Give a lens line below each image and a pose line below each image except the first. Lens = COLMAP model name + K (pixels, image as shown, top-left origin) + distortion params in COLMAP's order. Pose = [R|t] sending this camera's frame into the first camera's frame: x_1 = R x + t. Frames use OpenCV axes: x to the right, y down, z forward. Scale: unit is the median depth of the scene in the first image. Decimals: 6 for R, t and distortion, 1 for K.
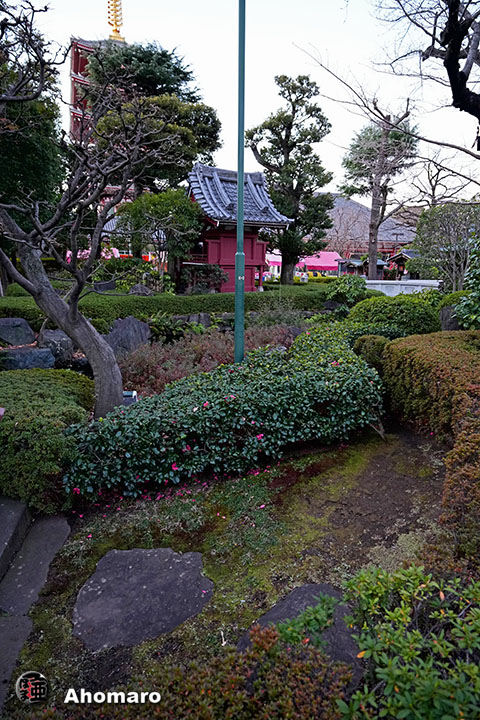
lens RADIAL K [[444.1, 0, 240.0], [0, 444.1, 360.0], [0, 0, 1]] dist [0.003097, 0.001197]
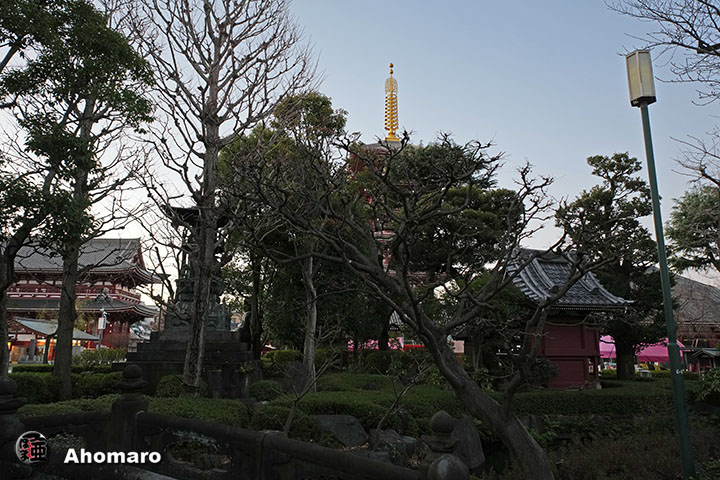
lens RADIAL K [[533.4, 0, 360.0], [0, 533.4, 240.0], [0, 0, 1]] dist [0.003143, 0.004182]
pose [[0.961529, -0.063811, -0.267189, -0.091926], [-0.051823, 0.913045, -0.404554, 0.011353], [0.269770, 0.402837, 0.874612, -0.058520]]
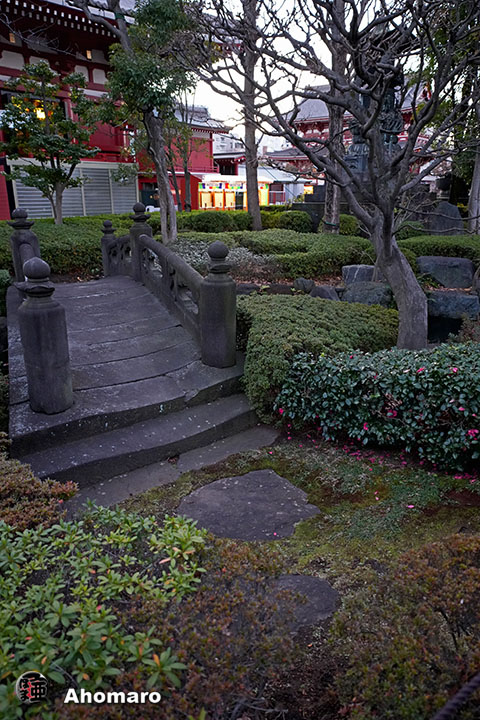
lens RADIAL K [[511.8, 0, 240.0], [0, 511.8, 360.0], [0, 0, 1]] dist [-0.001578, -0.000147]
pose [[0.525282, 0.249454, -0.813543, 0.090076], [-0.172461, 0.967433, 0.185287, -0.005871], [0.833268, 0.042976, 0.551196, 0.038155]]
